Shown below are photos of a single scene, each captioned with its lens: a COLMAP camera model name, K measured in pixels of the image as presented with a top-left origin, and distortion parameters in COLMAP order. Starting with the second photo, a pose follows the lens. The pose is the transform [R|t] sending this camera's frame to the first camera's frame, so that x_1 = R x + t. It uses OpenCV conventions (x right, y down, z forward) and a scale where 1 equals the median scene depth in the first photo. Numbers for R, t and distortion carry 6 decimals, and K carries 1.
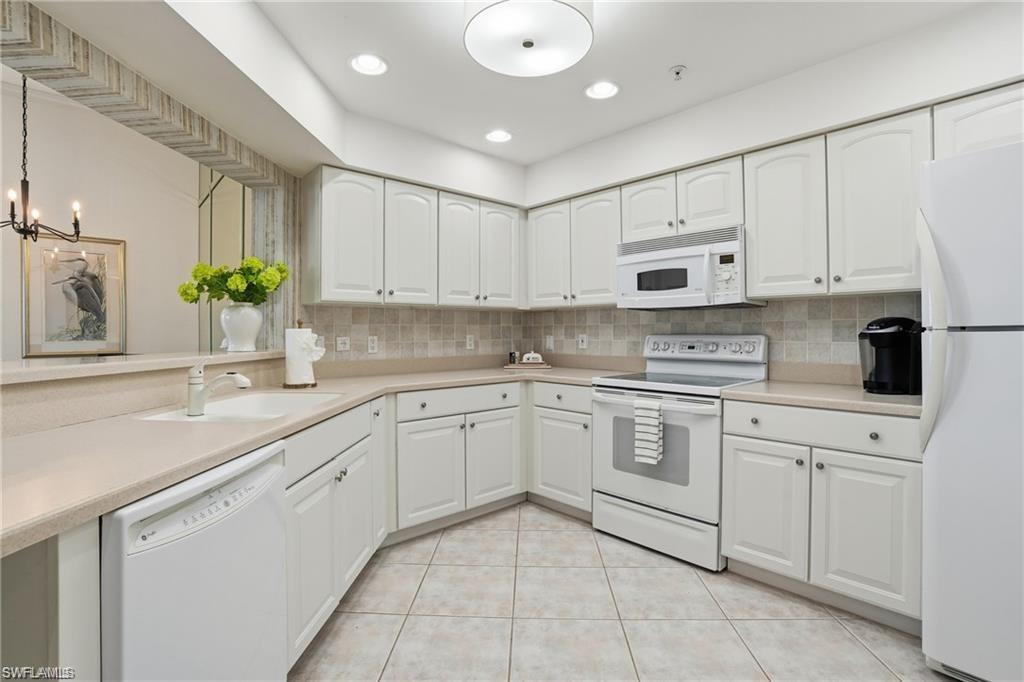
lens RADIAL K [[472.1, 0, 513.9], [0, 472.1, 329.5], [0, 0, 1]] dist [-0.069990, 0.026717]
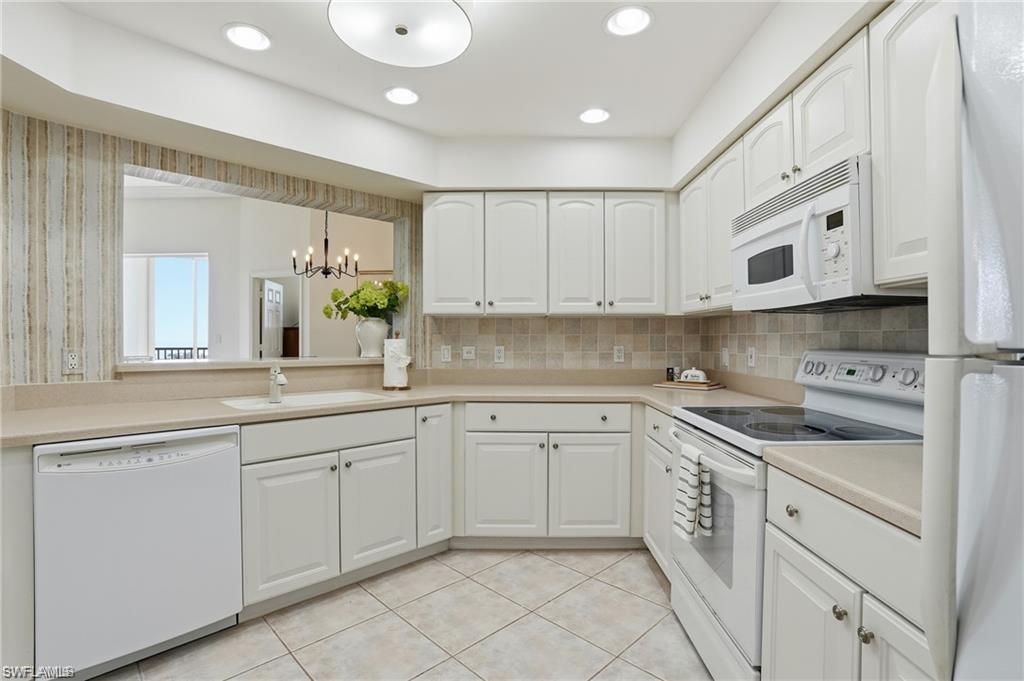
lens RADIAL K [[482.1, 0, 510.5], [0, 482.1, 340.4], [0, 0, 1]] dist [-0.070729, 0.027205]
pose [[0.737131, 0.006437, -0.675719, 0.462536], [-0.001778, 0.999970, 0.007586, -0.006618], [0.675747, -0.004390, 0.737120, 0.257165]]
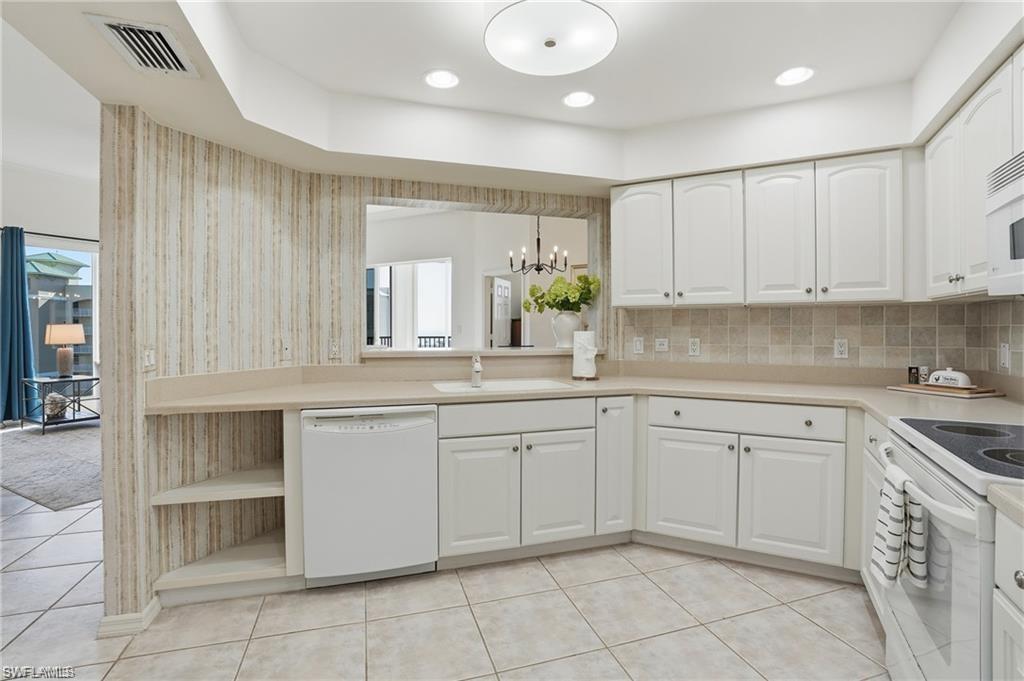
lens RADIAL K [[472.1, 0, 513.9], [0, 472.1, 329.0], [0, 0, 1]] dist [-0.069990, 0.026717]
pose [[0.351694, 0.005360, -0.936100, 0.515208], [0.002608, 0.999974, 0.006706, -0.013564], [0.936111, -0.004799, 0.351671, 0.328736]]
